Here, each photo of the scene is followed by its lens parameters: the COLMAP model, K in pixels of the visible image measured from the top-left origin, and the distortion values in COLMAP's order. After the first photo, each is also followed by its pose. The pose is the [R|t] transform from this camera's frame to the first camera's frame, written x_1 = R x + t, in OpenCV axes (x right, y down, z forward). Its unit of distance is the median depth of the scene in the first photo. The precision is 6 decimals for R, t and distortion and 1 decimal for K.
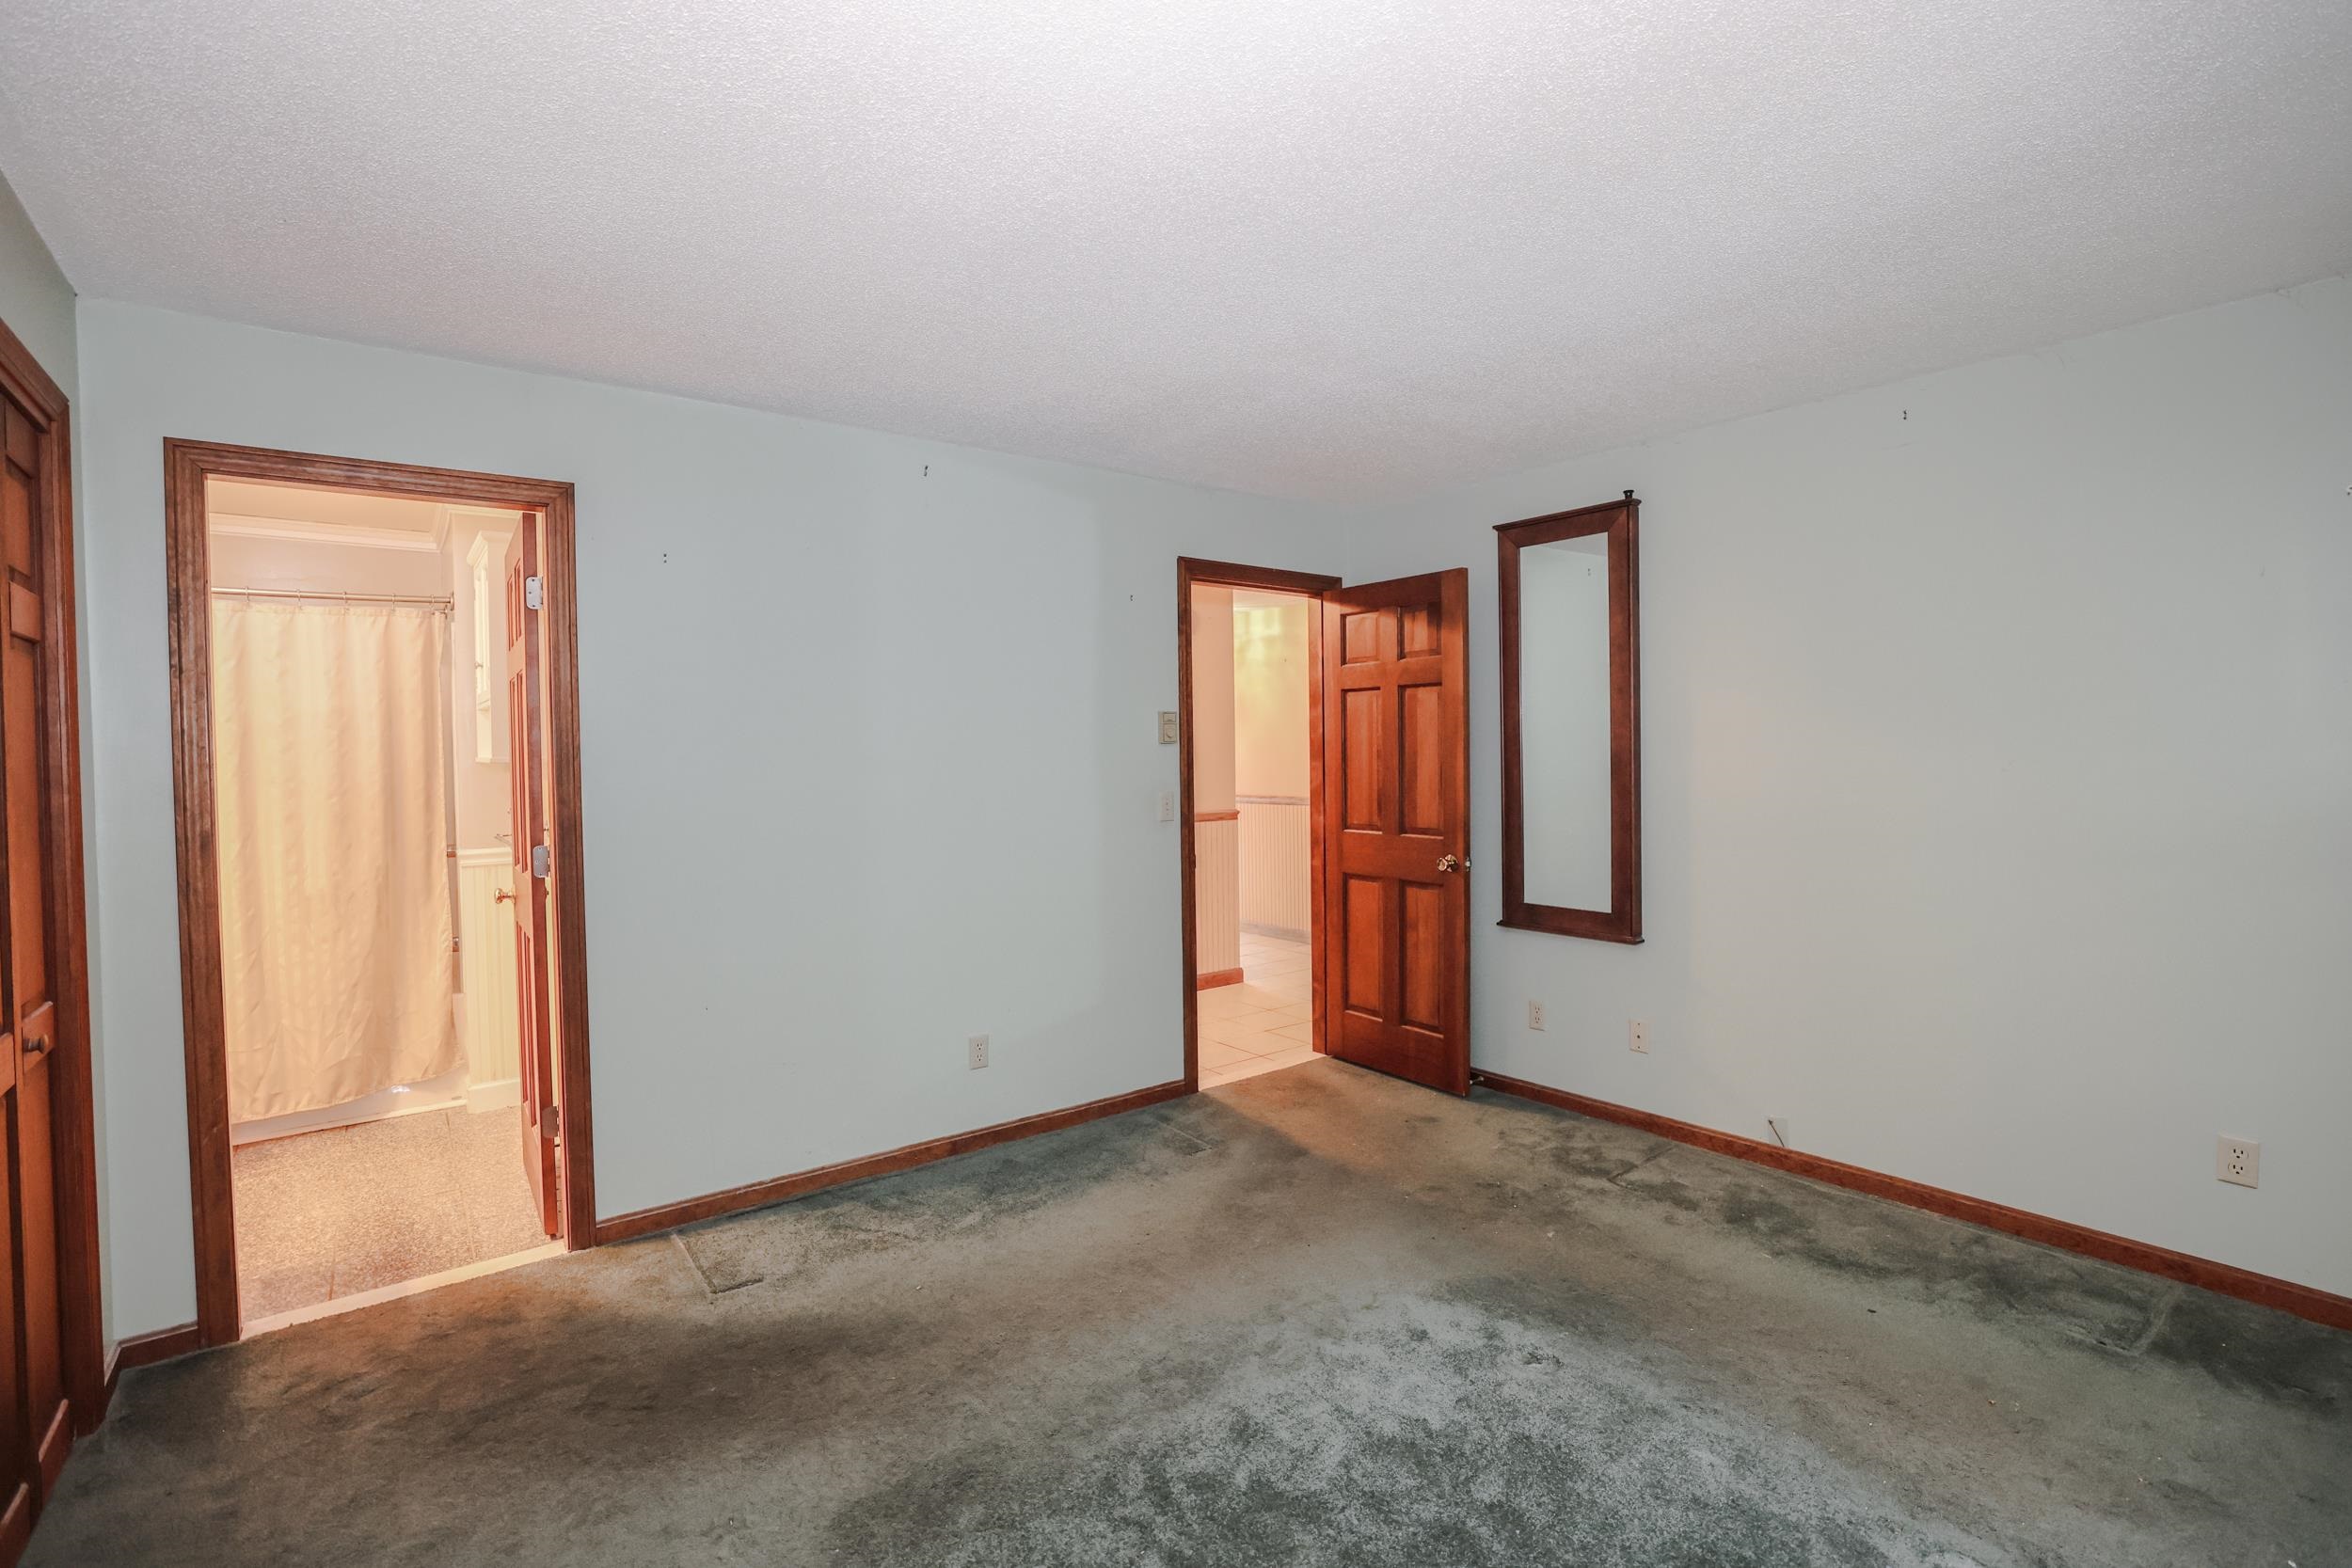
lens RADIAL K [[1066.6, 0, 1183.1], [0, 1066.6, 773.9], [0, 0, 1]] dist [-0.048320, 0.019320]
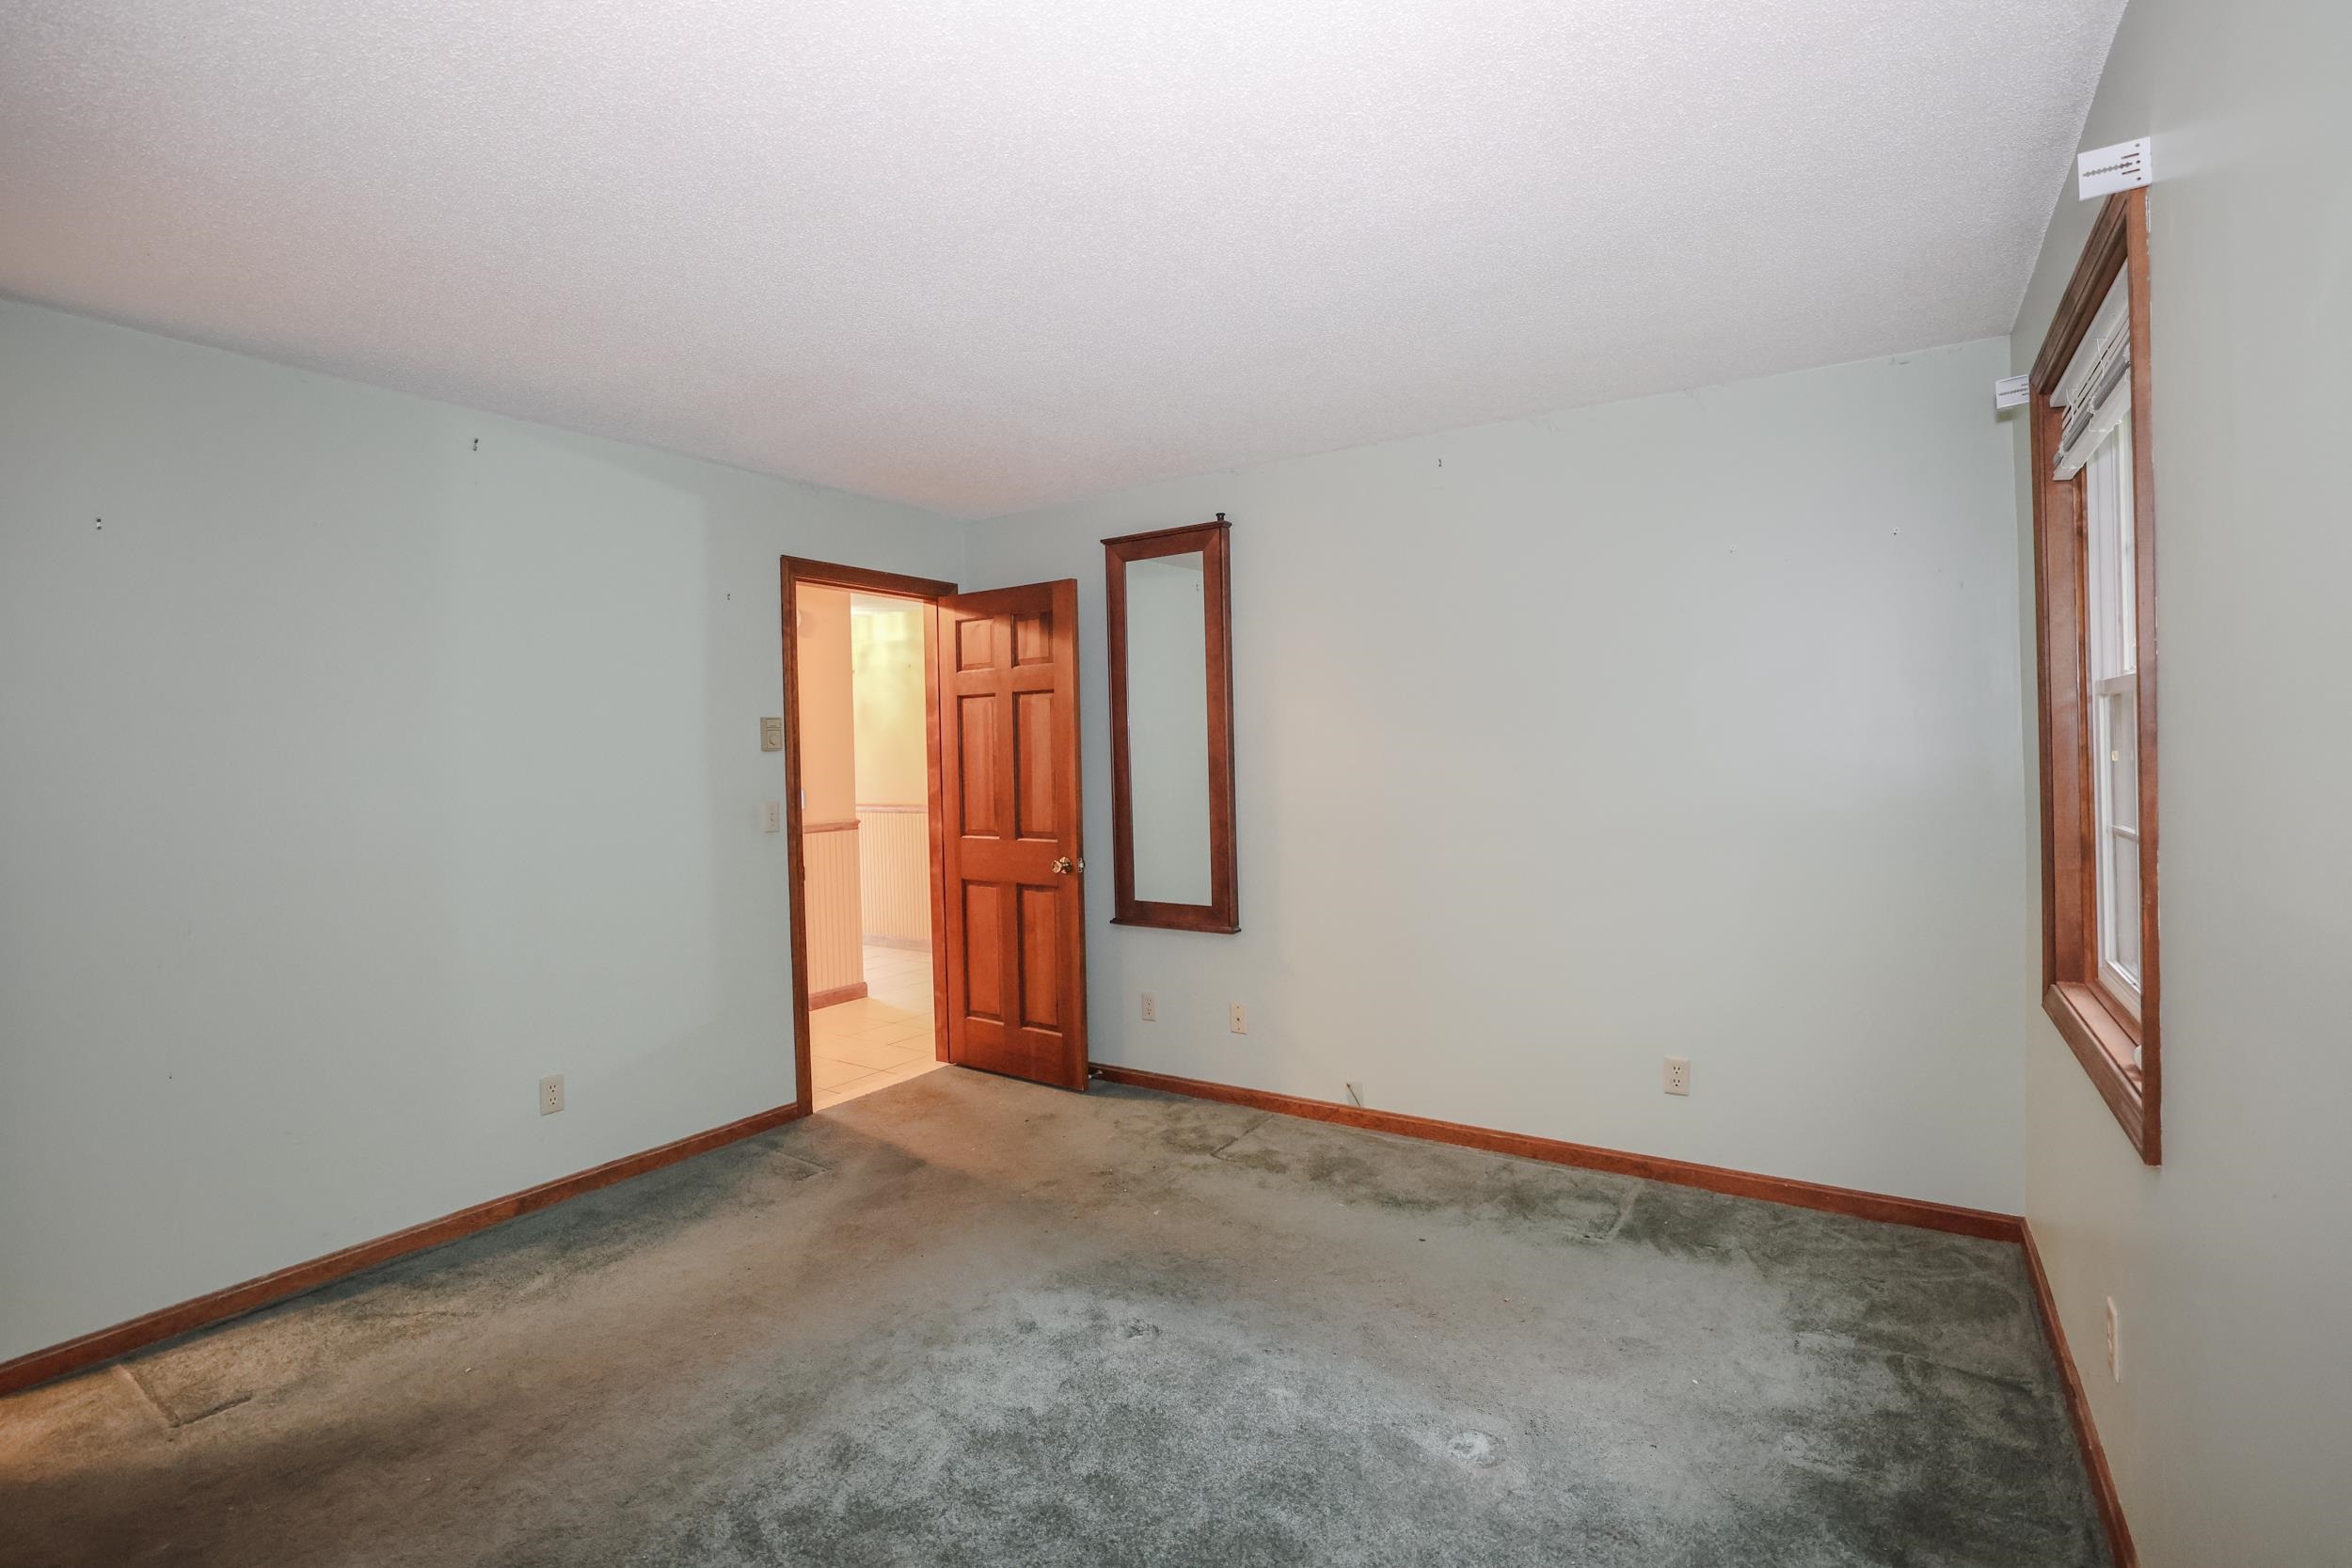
lens RADIAL K [[1066.6, 0, 1183.1], [0, 1066.6, 773.9], [0, 0, 1]] dist [-0.048320, 0.019320]
pose [[0.945567, -0.013141, 0.325162, 0.034486], [0.015292, 0.999875, -0.004060, 0.001960], [-0.325068, 0.008811, 0.945650, -0.018021]]
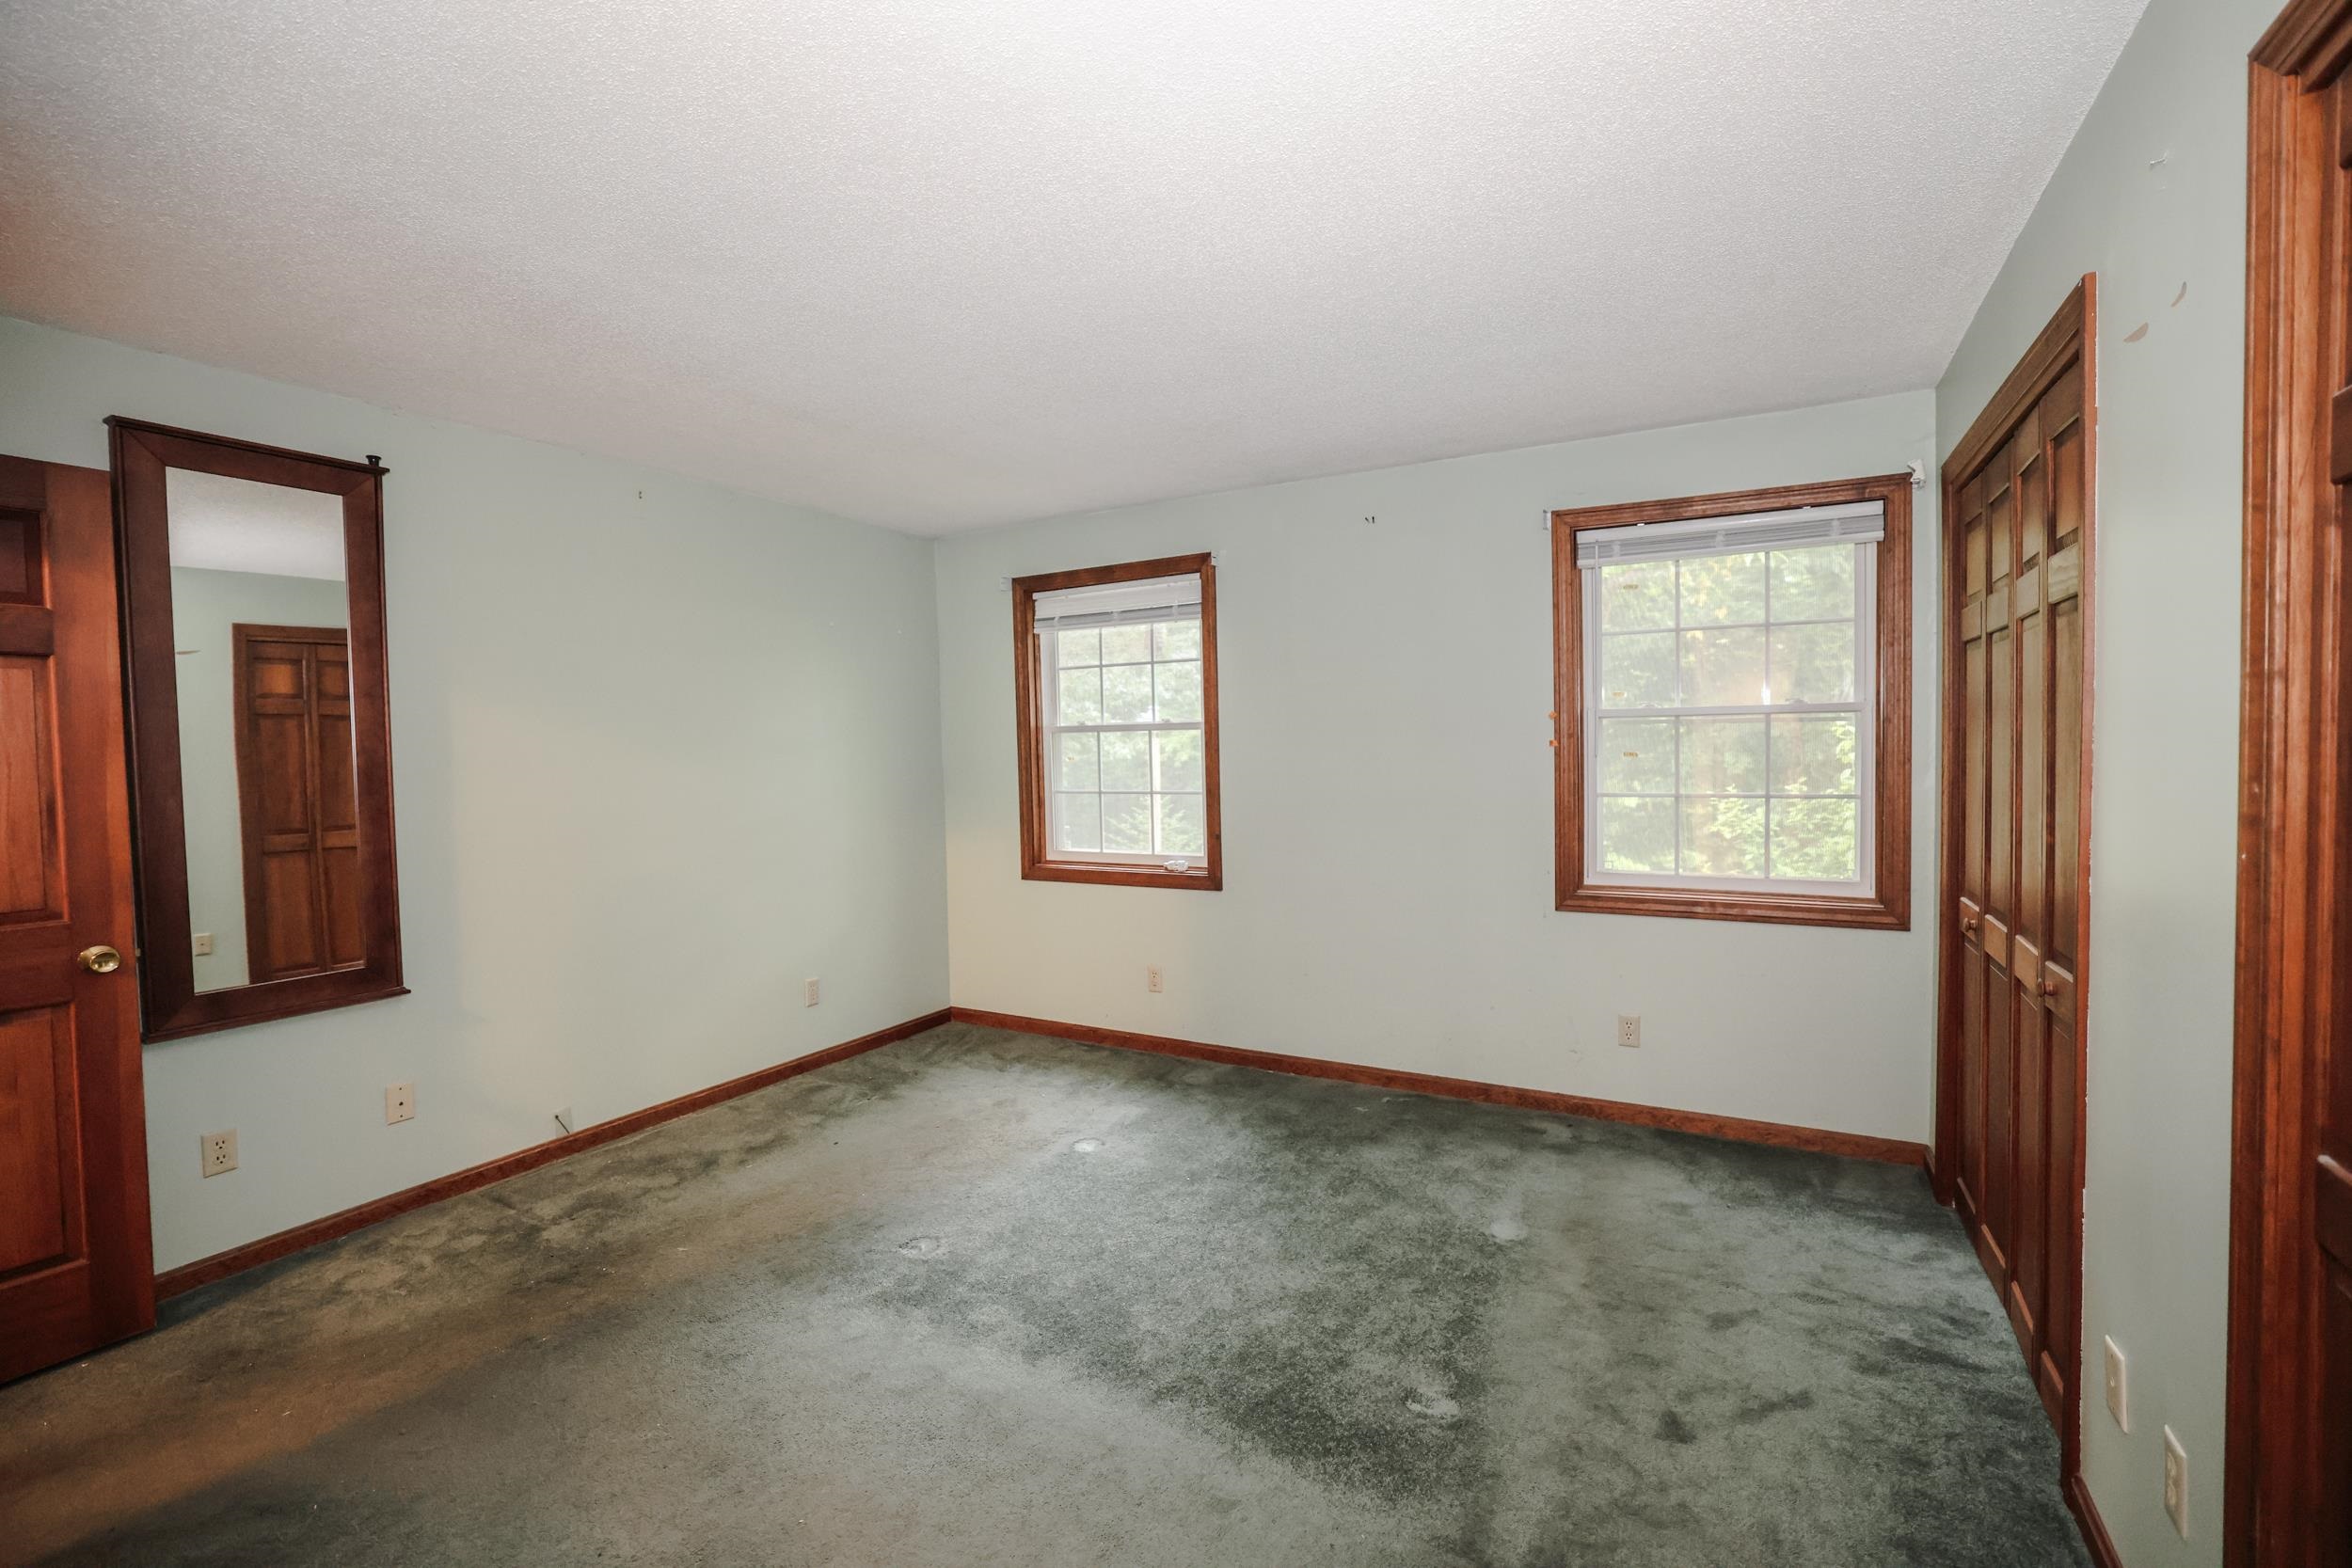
lens RADIAL K [[1015.1, 0, 1183.6], [0, 1015.1, 783.1], [0, 0, 1]] dist [-0.044239, 0.017302]
pose [[-0.387255, -0.009202, 0.921927, -0.688678], [0.045240, 0.998556, 0.028970, -0.003608], [-0.920862, 0.052927, -0.386280, 0.902268]]
